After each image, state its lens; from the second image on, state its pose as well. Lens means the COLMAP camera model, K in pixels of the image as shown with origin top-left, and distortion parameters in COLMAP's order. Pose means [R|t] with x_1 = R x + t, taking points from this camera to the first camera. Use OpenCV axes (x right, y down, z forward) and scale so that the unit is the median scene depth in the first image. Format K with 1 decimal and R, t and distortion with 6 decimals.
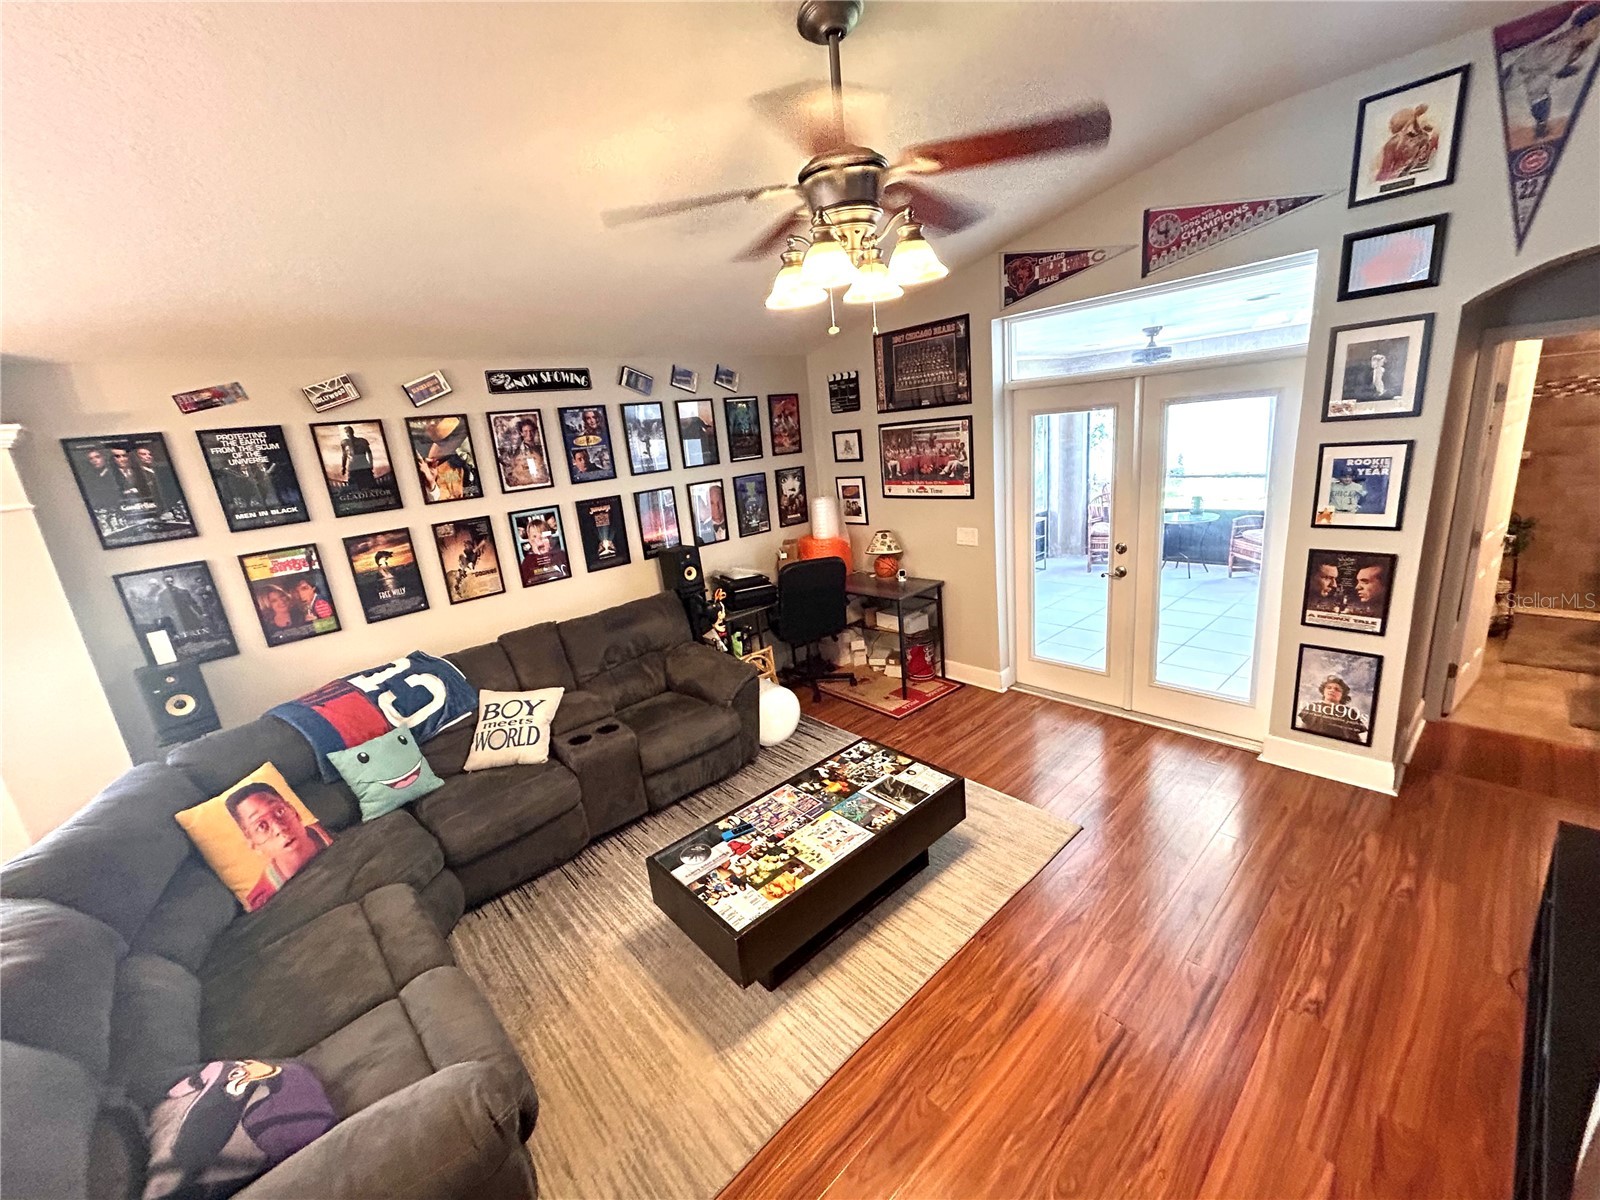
lens RADIAL K [[644.6, 0, 797.9], [0, 644.6, 599.7], [0, 0, 1]] dist [-0.000142, 0.000097]
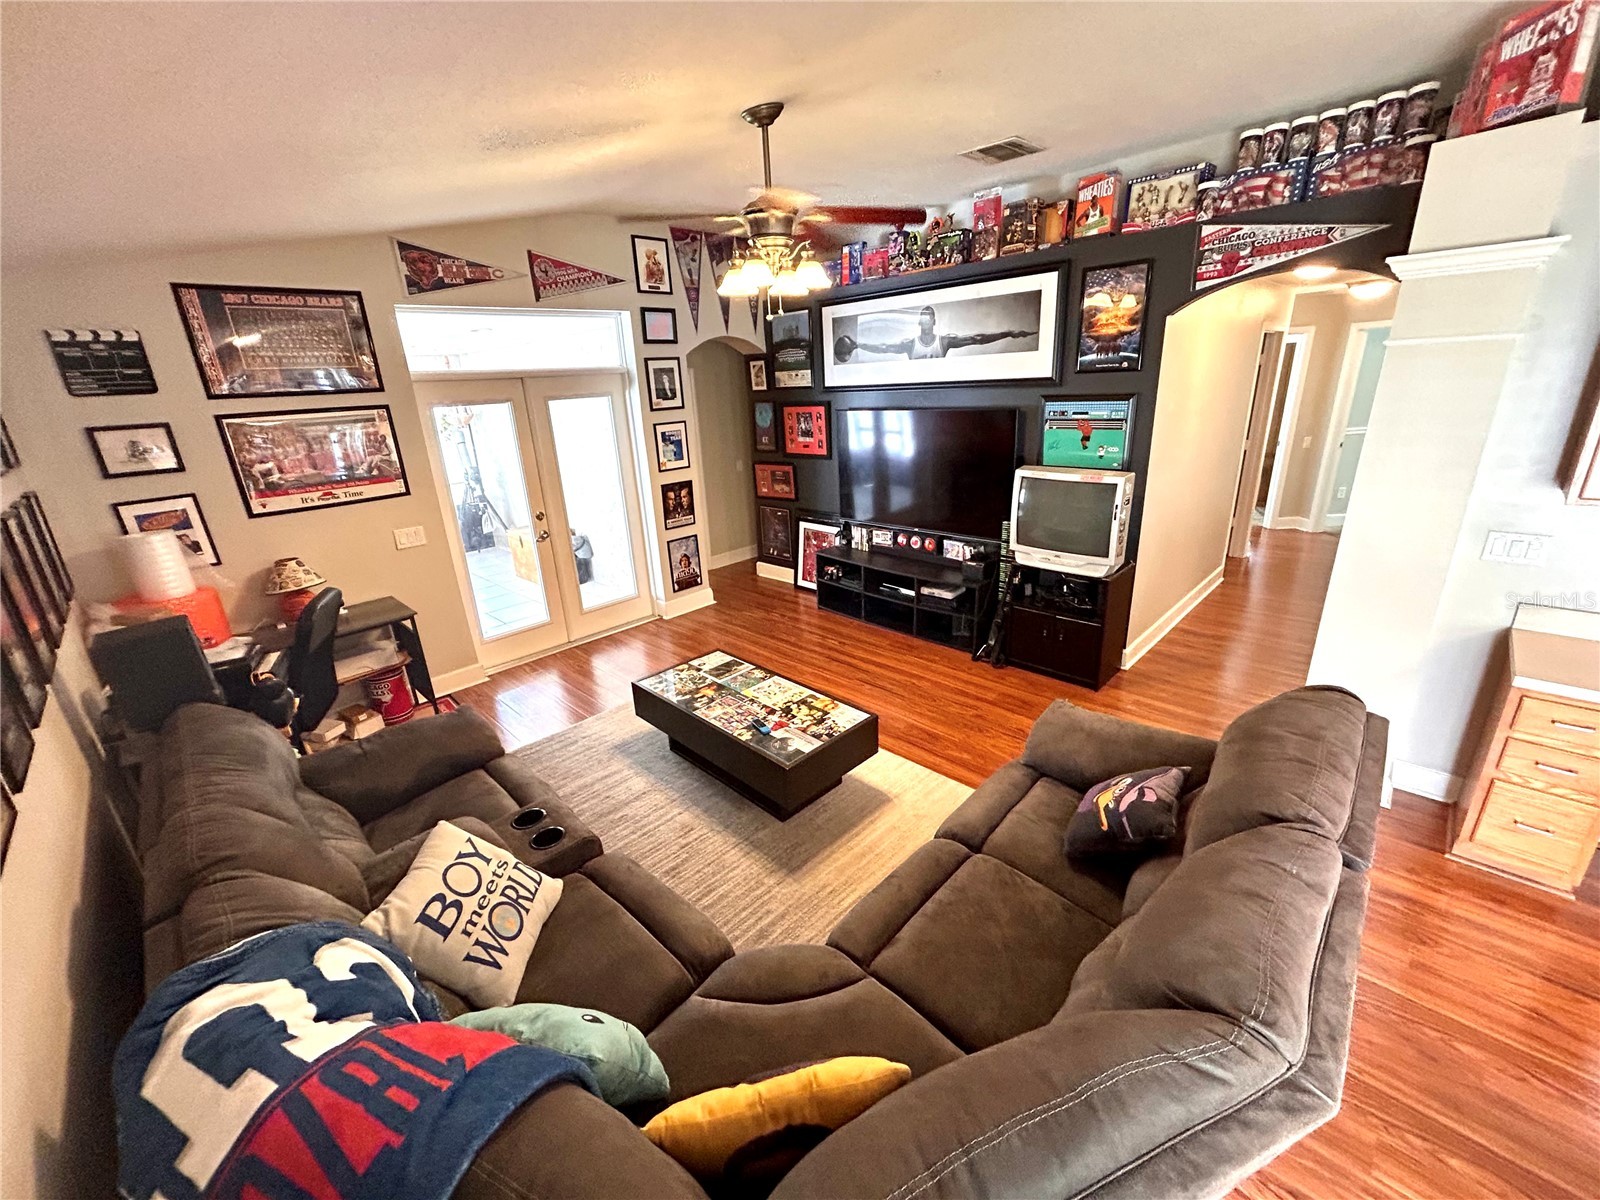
lens RADIAL K [[644.6, 0, 797.9], [0, 644.6, 599.7], [0, 0, 1]] dist [-0.000142, 0.000097]
pose [[-0.050318, -0.229415, 0.972027, -0.861942], [0.314848, 0.919989, 0.233432, -0.072785], [-0.947807, 0.317787, 0.025939, 0.614487]]
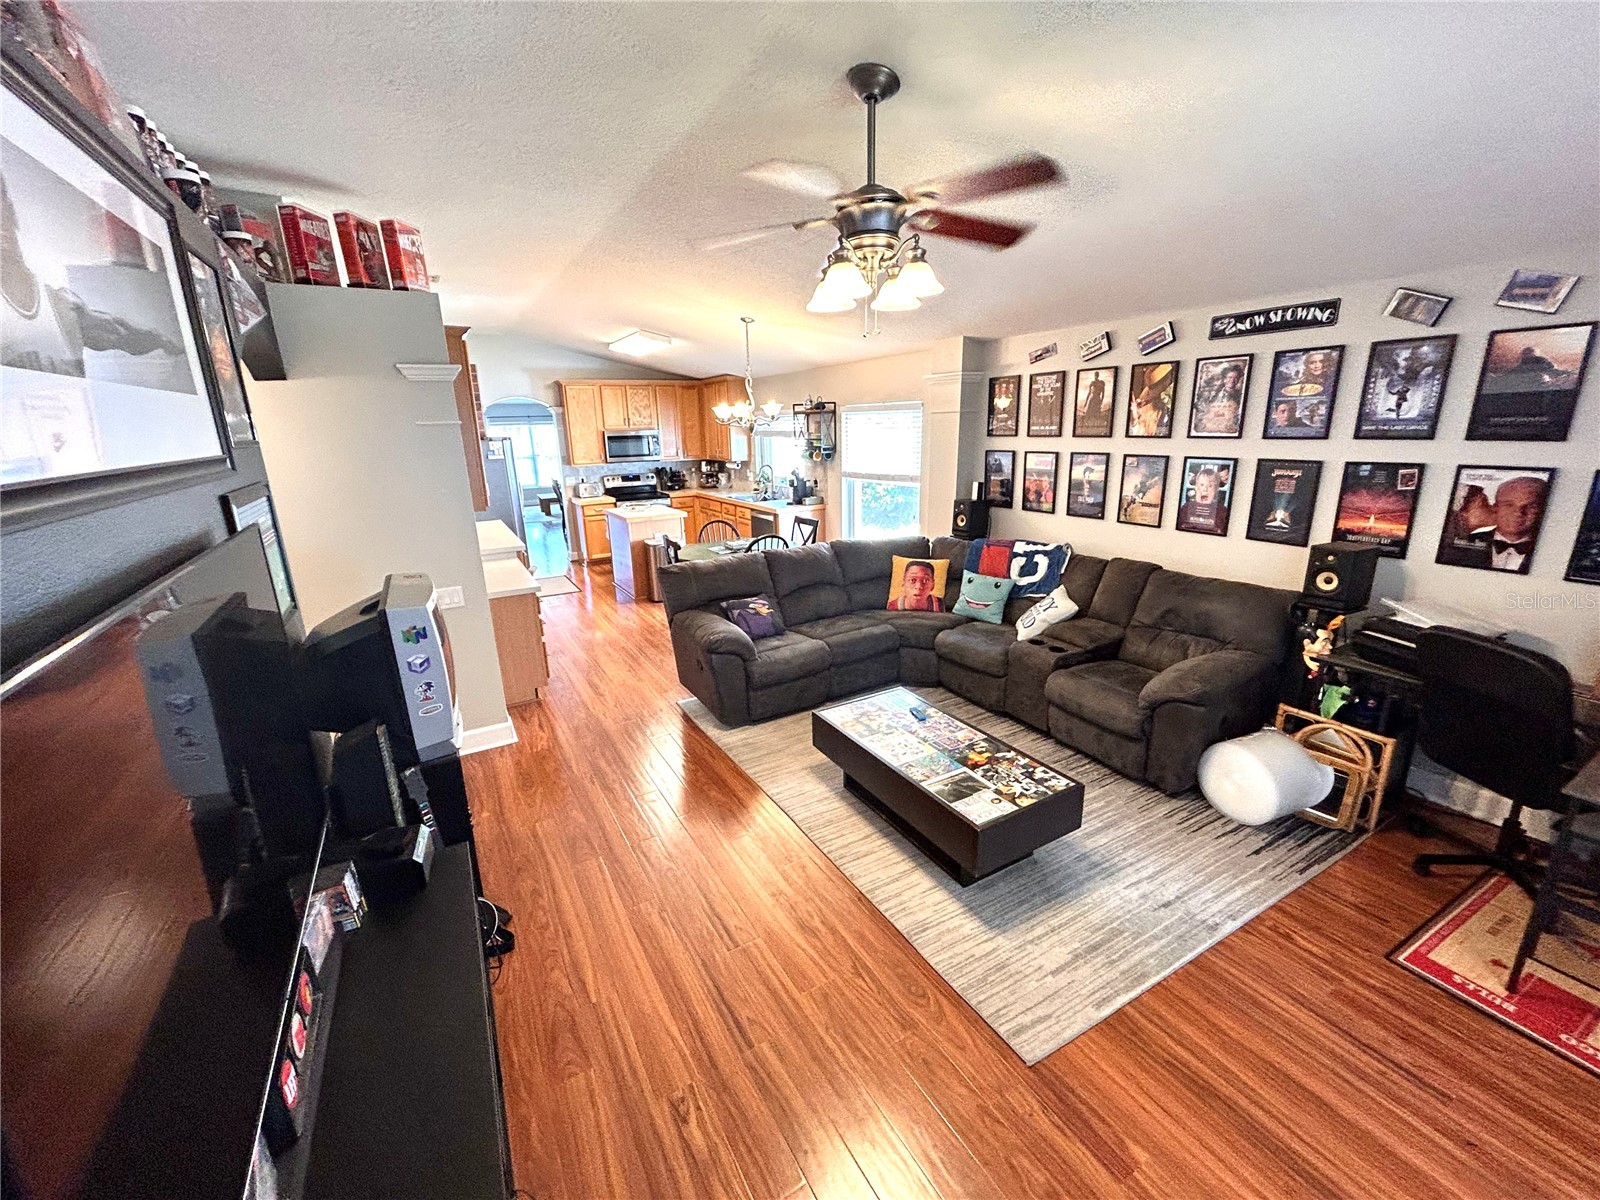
lens RADIAL K [[644.6, 0, 797.9], [0, 644.6, 599.7], [0, 0, 1]] dist [-0.000142, 0.000097]
pose [[-0.205503, 0.361245, -0.909544, 0.781821], [-0.210844, 0.891213, 0.401602, -0.234311], [0.955674, 0.274302, -0.106981, 0.621694]]
